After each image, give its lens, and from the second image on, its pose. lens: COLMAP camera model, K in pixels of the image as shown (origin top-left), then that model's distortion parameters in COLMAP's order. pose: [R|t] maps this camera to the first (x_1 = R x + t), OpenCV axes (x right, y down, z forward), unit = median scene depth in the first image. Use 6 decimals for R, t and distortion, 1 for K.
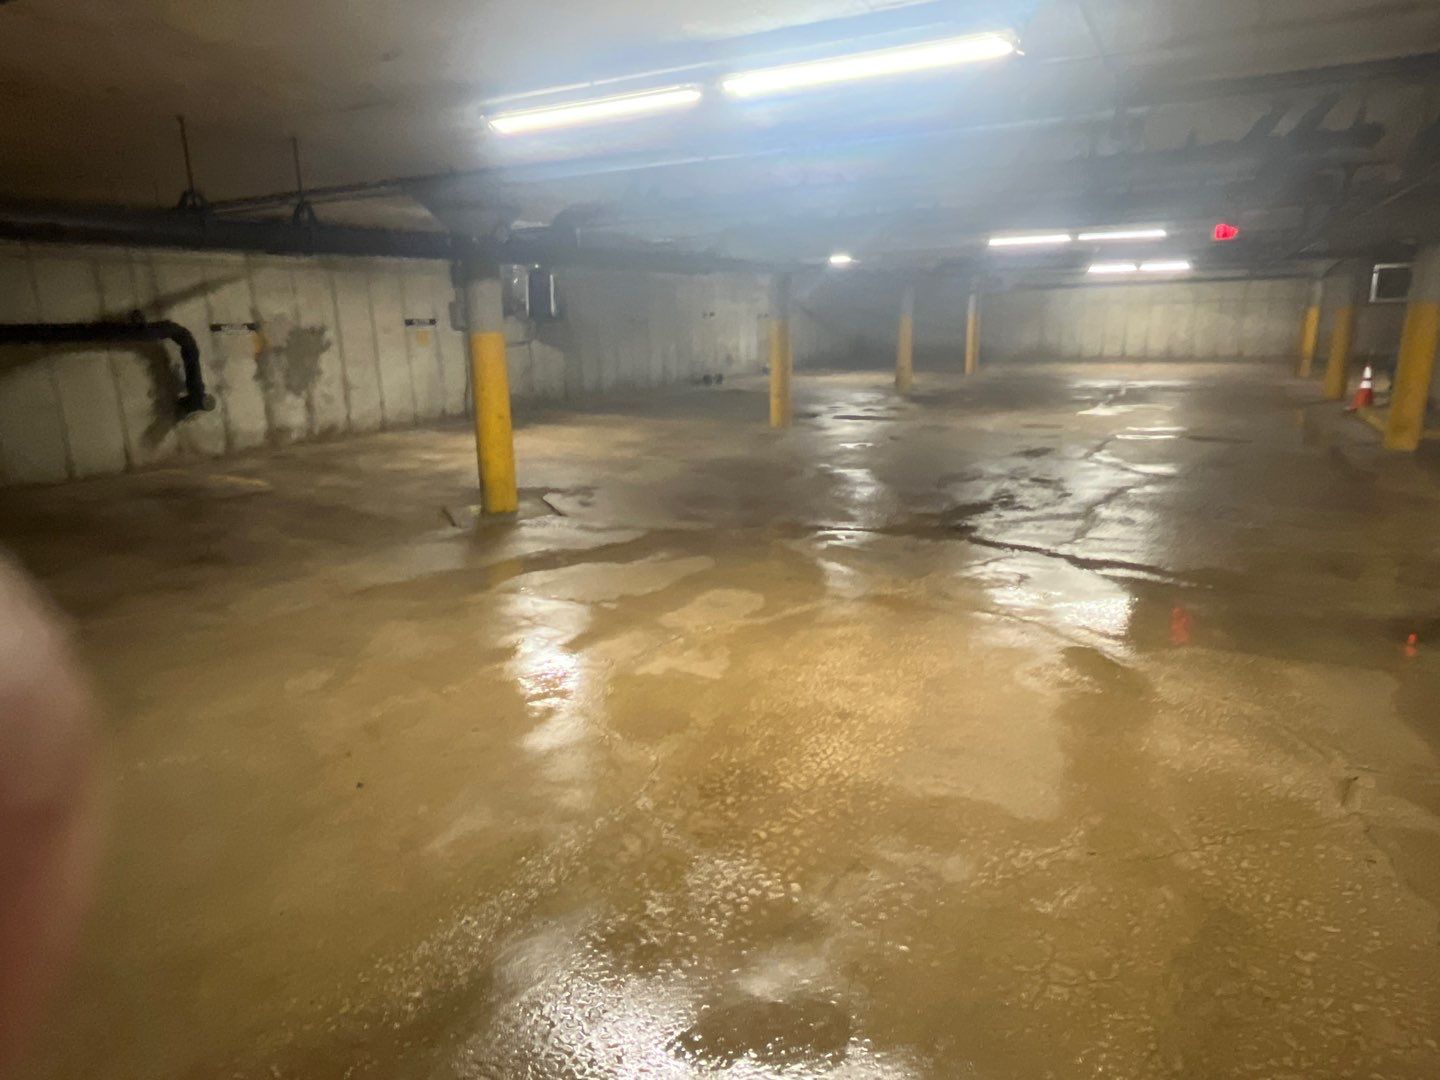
lens RADIAL K [[905.0, 0, 724.8], [0, 905.0, 555.2], [0, 0, 1]] dist [-0.002060, -0.000782]
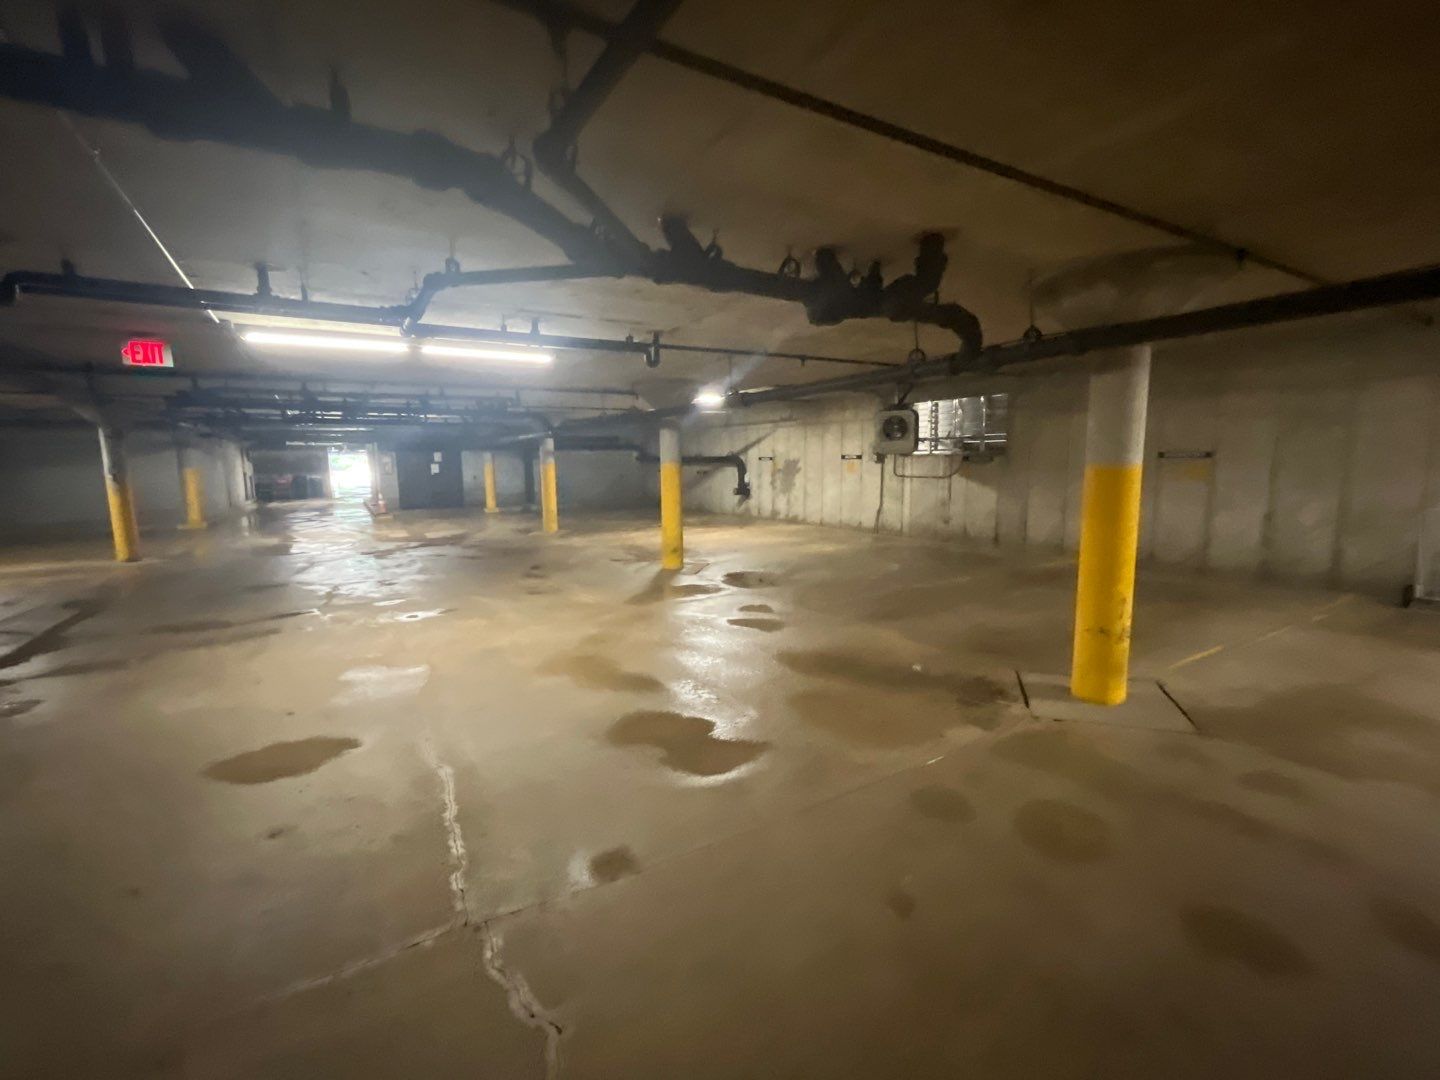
lens RADIAL K [[639.7, 0, 712.2], [0, 639.7, 542.5], [0, 0, 1]] dist [-0.000236, -0.000516]
pose [[-0.530387, 0.143749, -0.835480, 0.699492], [-0.185536, 0.941945, 0.279851, -0.417610], [0.827204, 0.303441, -0.472924, 1.502264]]
